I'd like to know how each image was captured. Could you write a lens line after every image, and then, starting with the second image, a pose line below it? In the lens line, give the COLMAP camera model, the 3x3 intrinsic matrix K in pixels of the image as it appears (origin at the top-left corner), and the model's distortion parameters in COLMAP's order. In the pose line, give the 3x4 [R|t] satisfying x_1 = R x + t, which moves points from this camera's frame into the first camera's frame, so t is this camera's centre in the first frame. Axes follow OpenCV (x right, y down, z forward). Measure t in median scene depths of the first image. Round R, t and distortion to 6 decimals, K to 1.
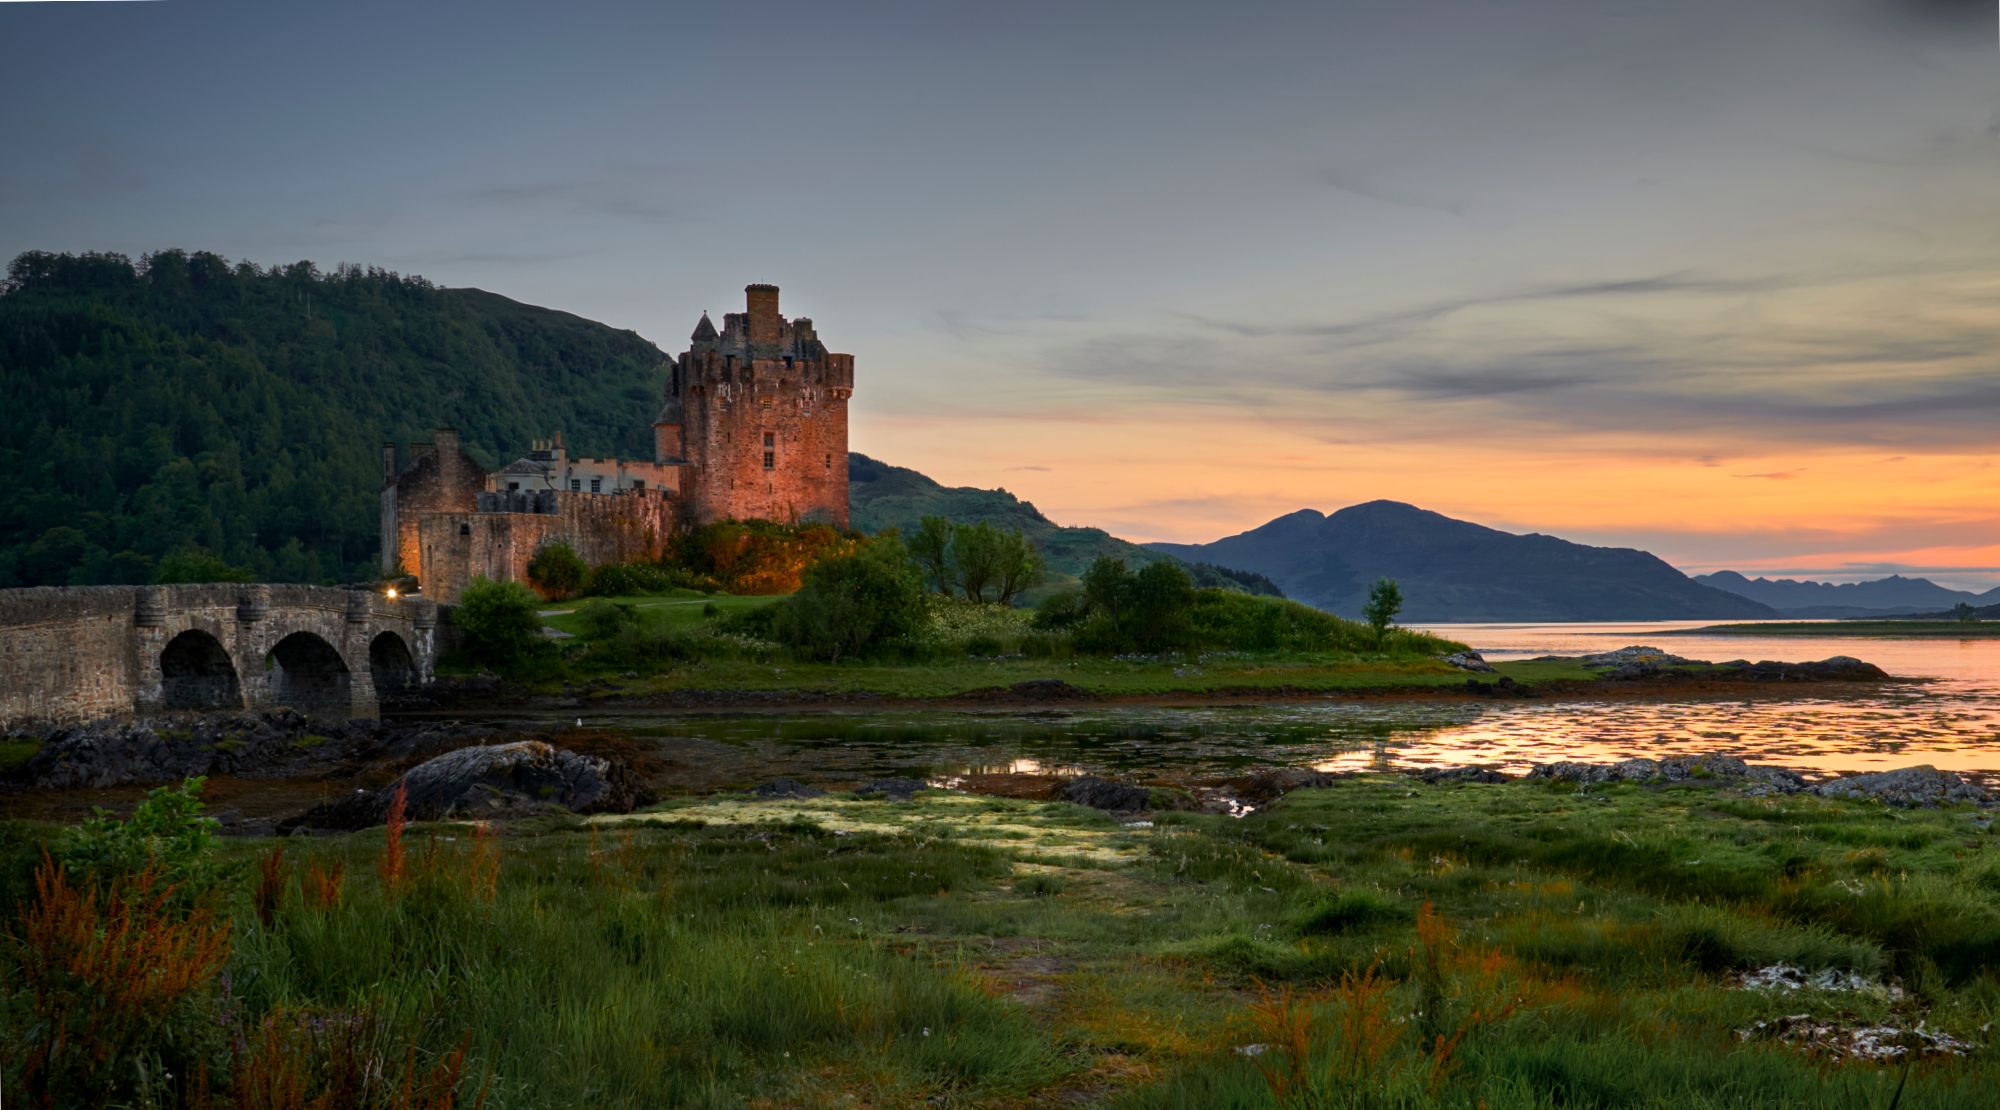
lens RADIAL K [[2022.6, 0, 1102.7], [0, 2022.6, 678.0], [0, 0, 1]] dist [0.018941, 0.000000]
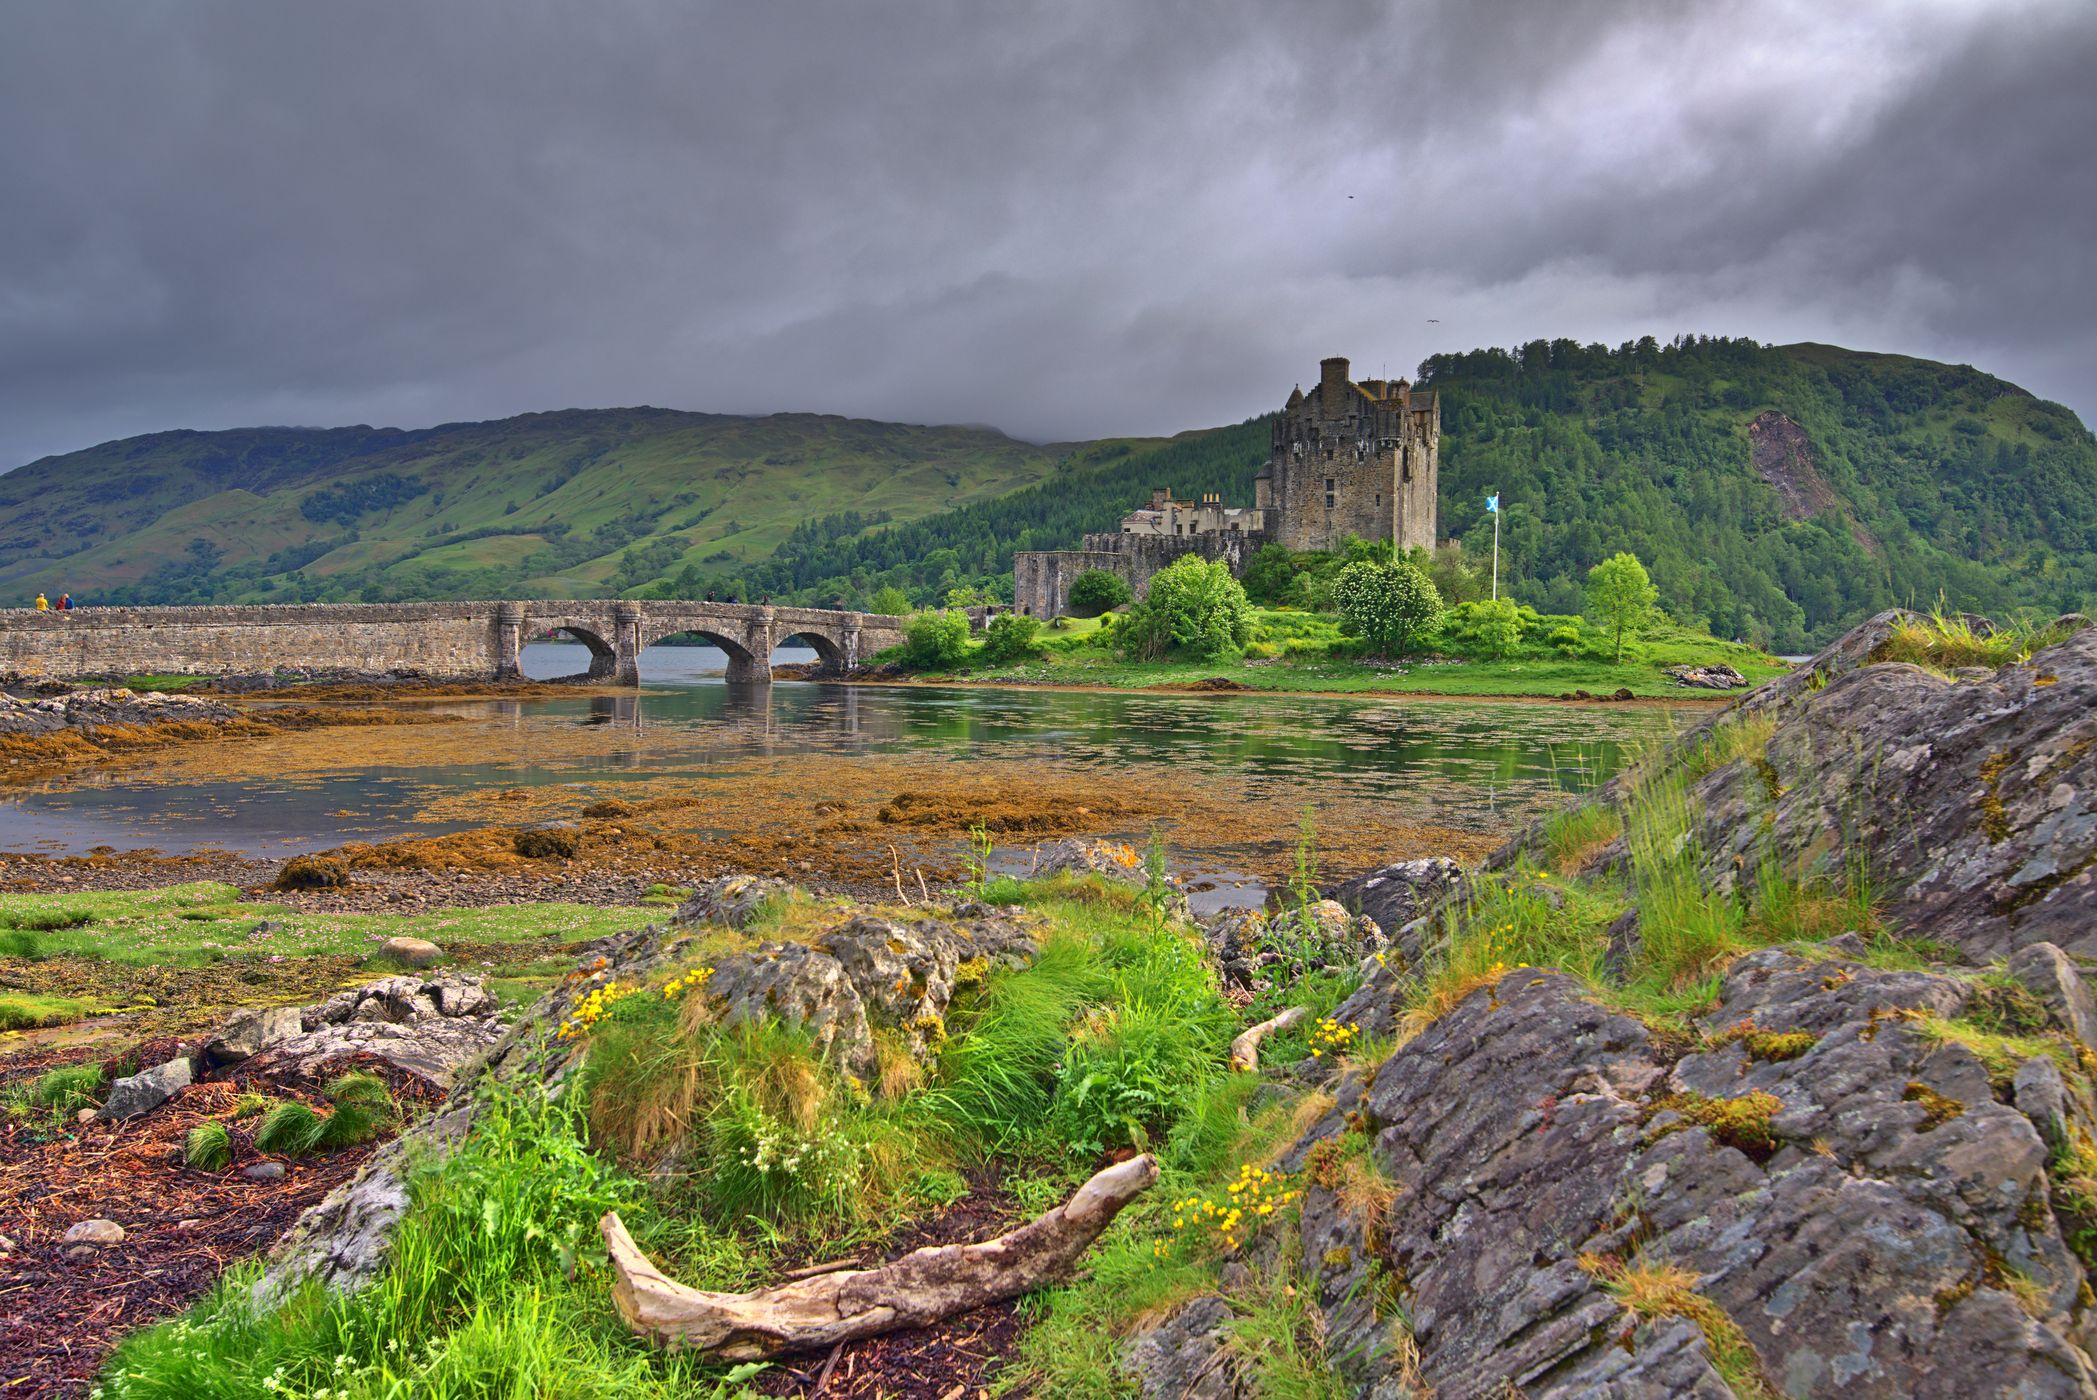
lens RADIAL K [[1756.5, 0, 1039.9], [0, 1756.5, 697.1], [0, 0, 1]] dist [0.025357, 0.054232]
pose [[0.725088, 0.032496, -0.687889, 0.443168], [-0.031014, 0.999413, 0.014522, 0.000467], [0.687957, 0.010805, 0.725671, 0.106564]]
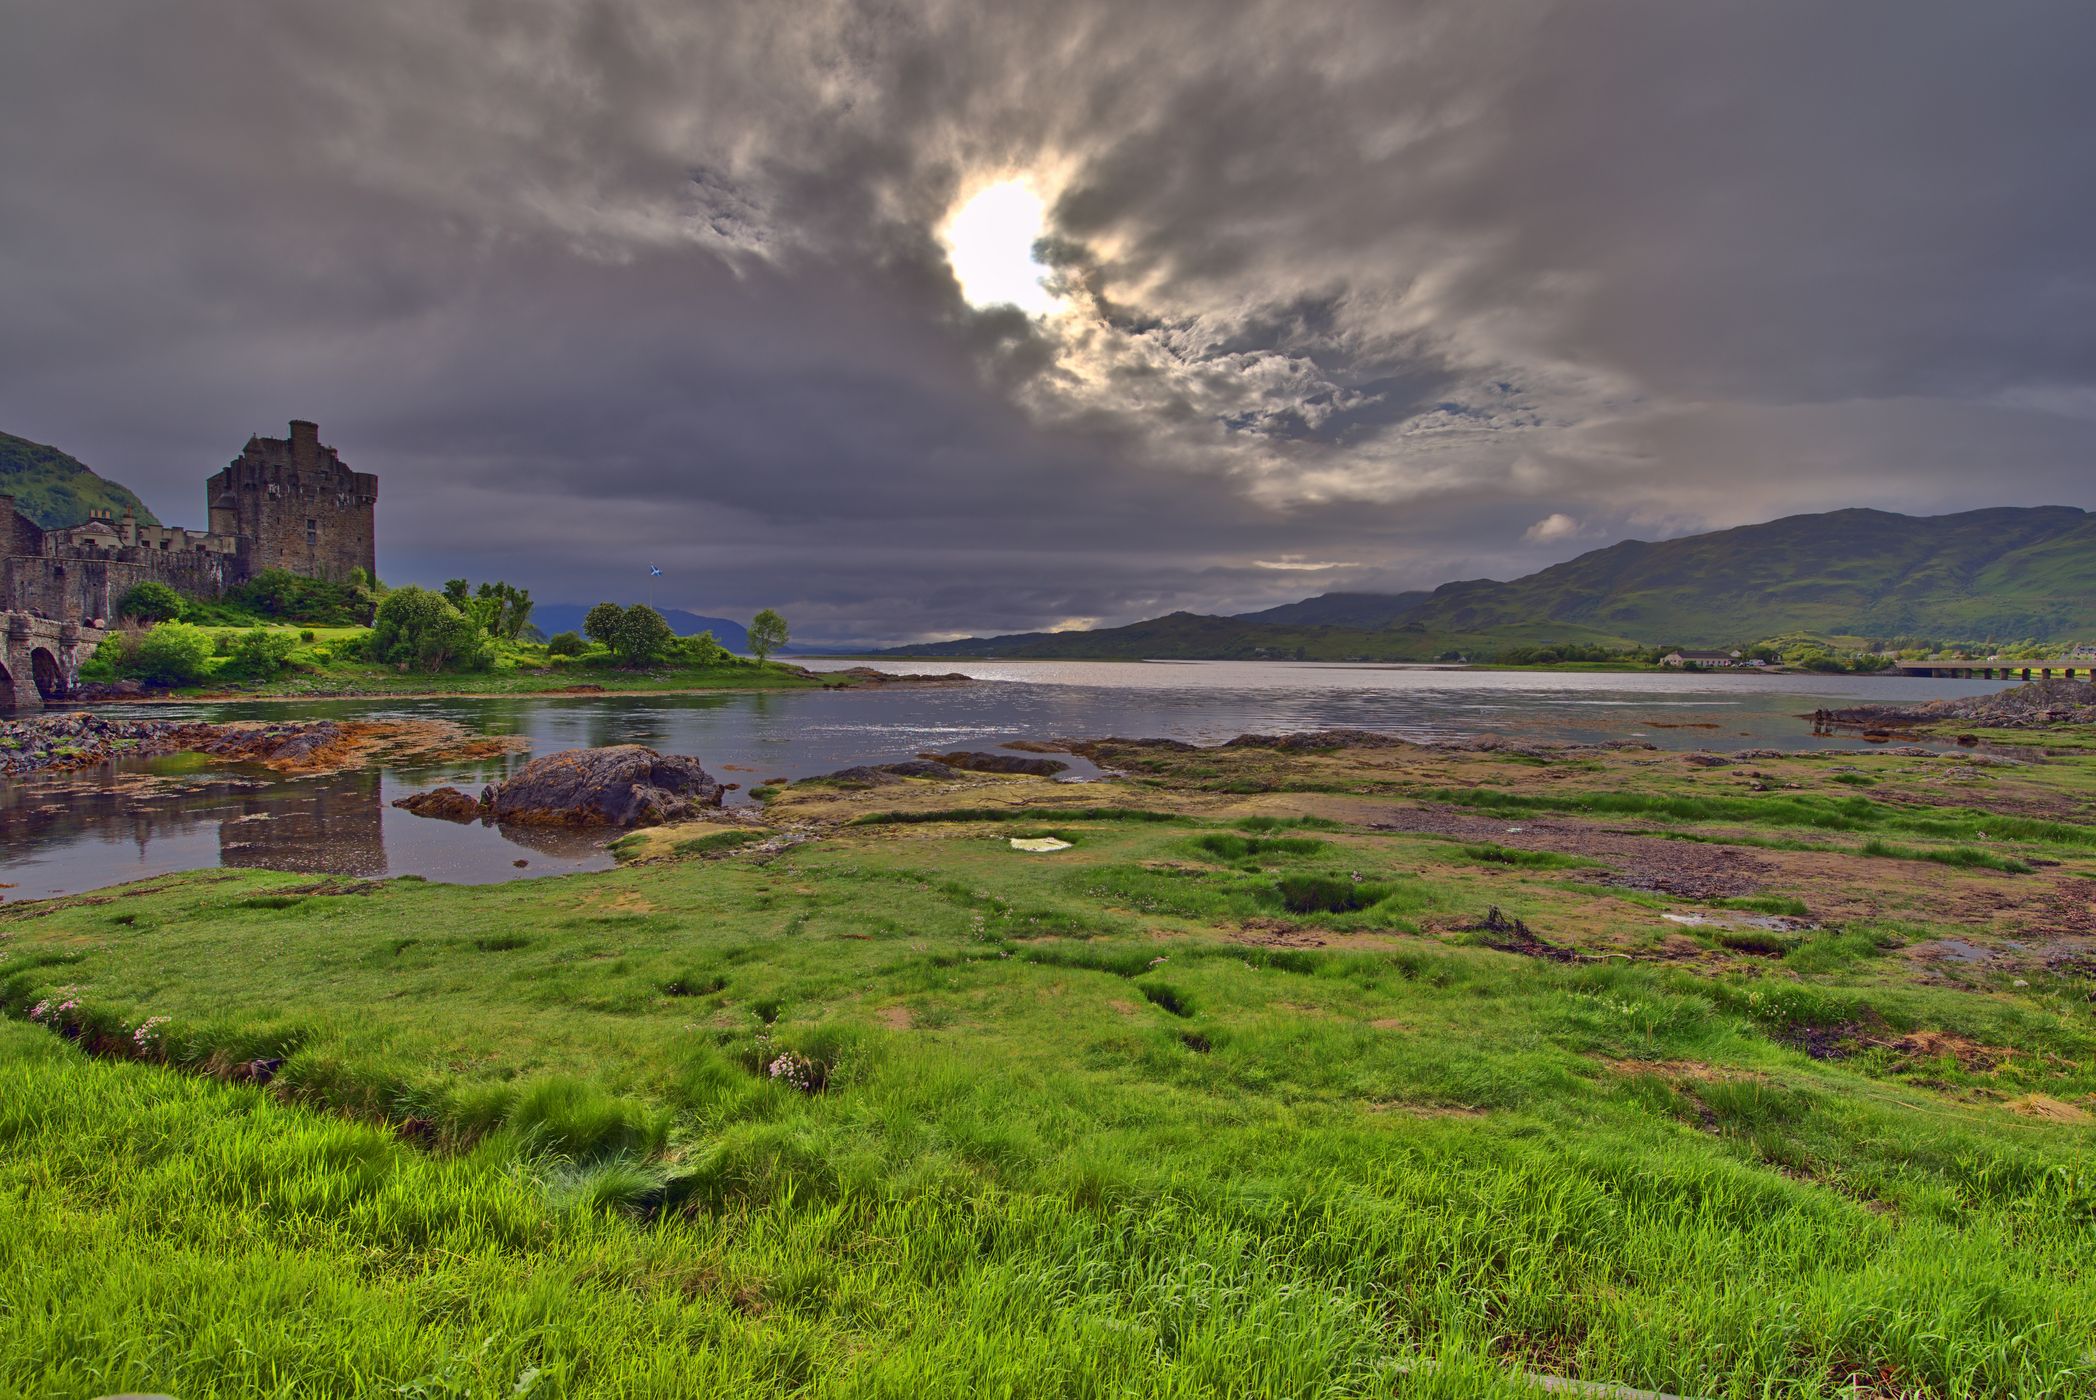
lens RADIAL K [[921.0, 0, 1095.0], [0, 921.0, 712.3], [0, 0, 1]] dist [-0.025278, -0.001323]
pose [[0.799736, -0.017019, 0.600110, -0.103143], [-0.003544, 0.999447, 0.033067, -0.002063], [-0.600341, -0.028572, 0.799234, 0.105584]]
